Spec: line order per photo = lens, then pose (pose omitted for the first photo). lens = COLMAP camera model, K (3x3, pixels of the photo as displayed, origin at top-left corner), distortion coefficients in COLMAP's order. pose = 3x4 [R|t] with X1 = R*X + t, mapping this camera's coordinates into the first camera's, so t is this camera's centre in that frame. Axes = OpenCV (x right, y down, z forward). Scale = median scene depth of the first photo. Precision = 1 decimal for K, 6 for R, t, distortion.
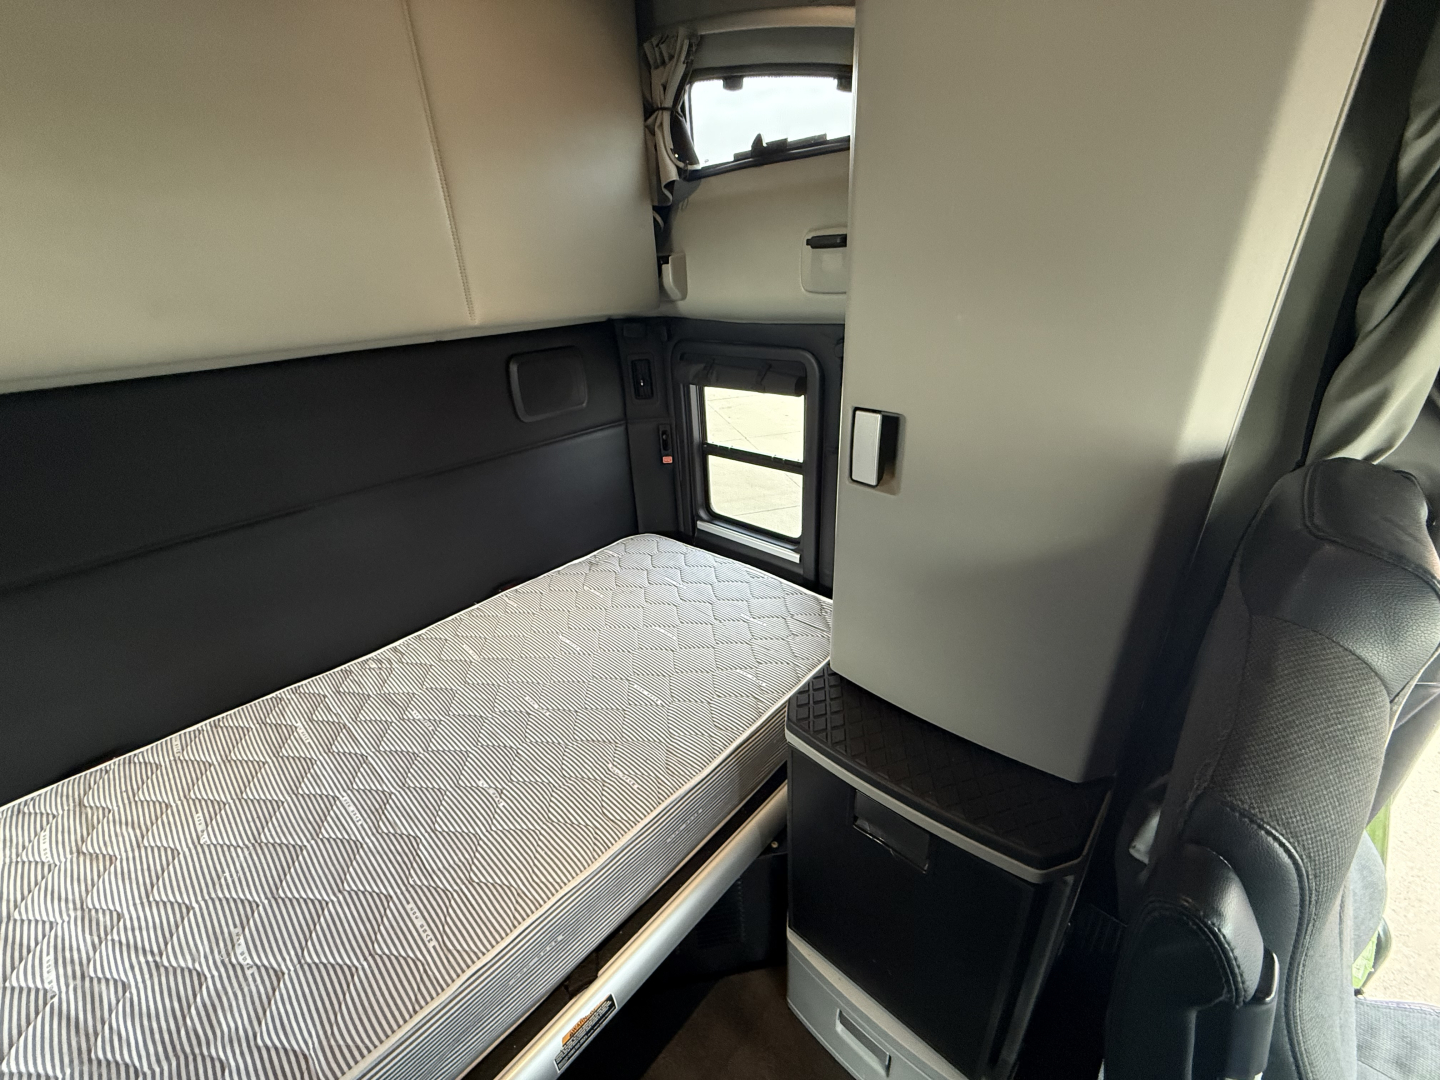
lens RADIAL K [[576.7, 0, 720.0], [0, 576.7, 540.0], [0, 0, 1]] dist [-0.003116, 0.000198]
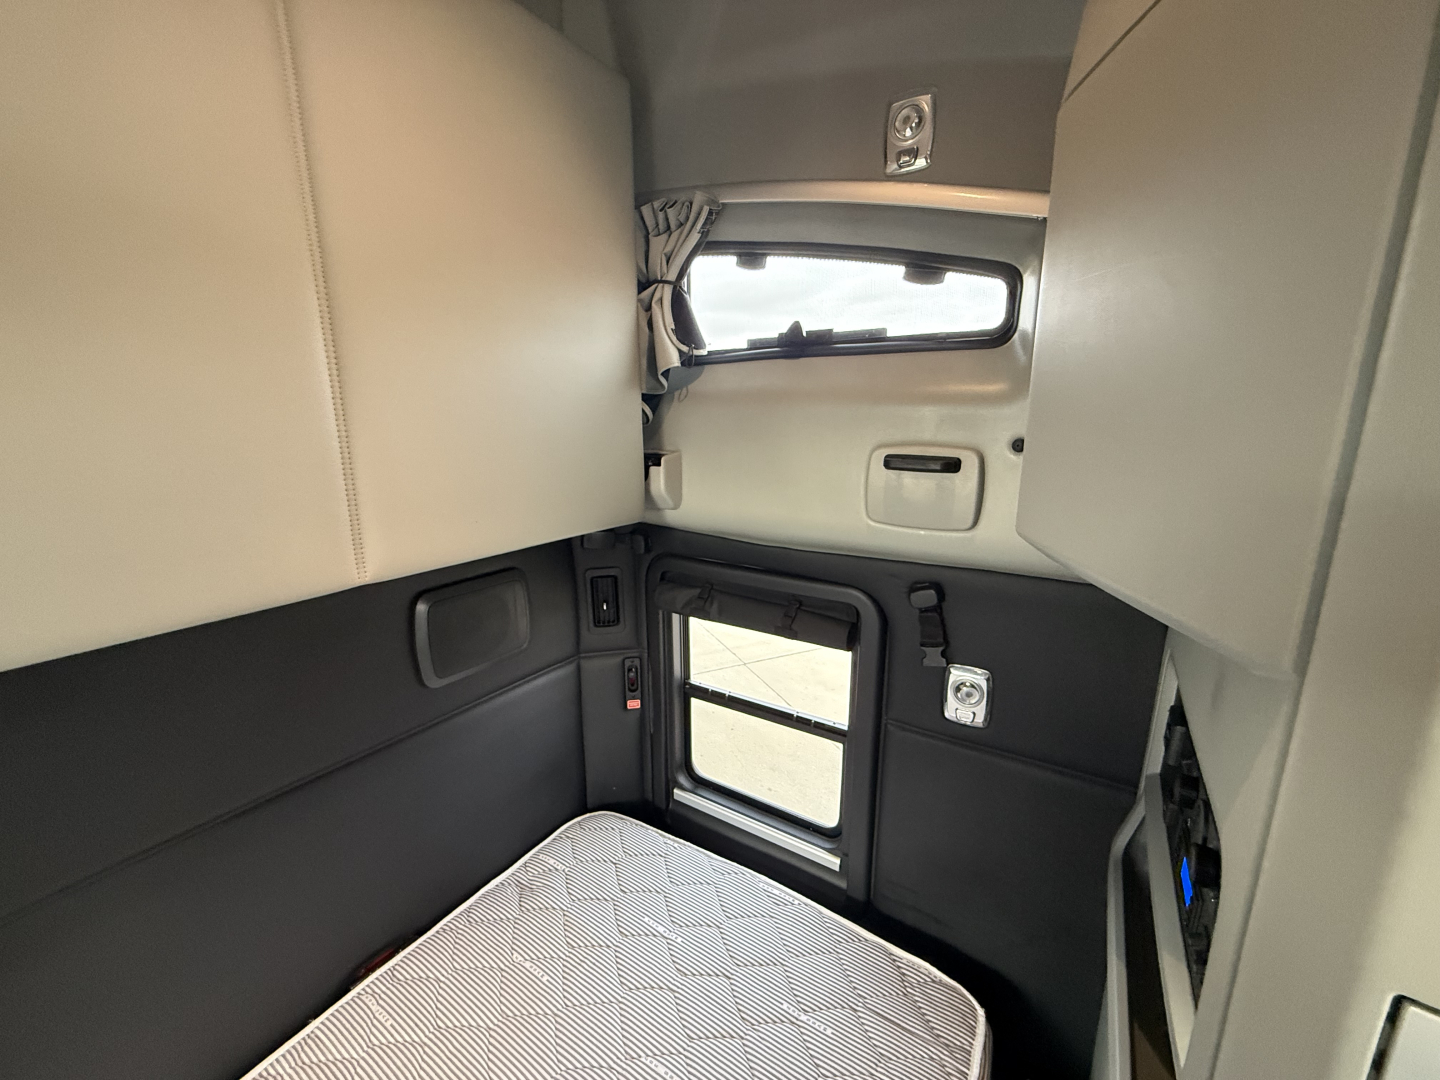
lens RADIAL K [[576.7, 0, 720.0], [0, 576.7, 540.0], [0, 0, 1]] dist [-0.003116, 0.000198]
pose [[0.985375, 0.005879, 0.170299, -0.137373], [0.034222, 0.972215, -0.231575, -0.212466], [-0.166929, 0.234016, 0.957795, 0.300760]]
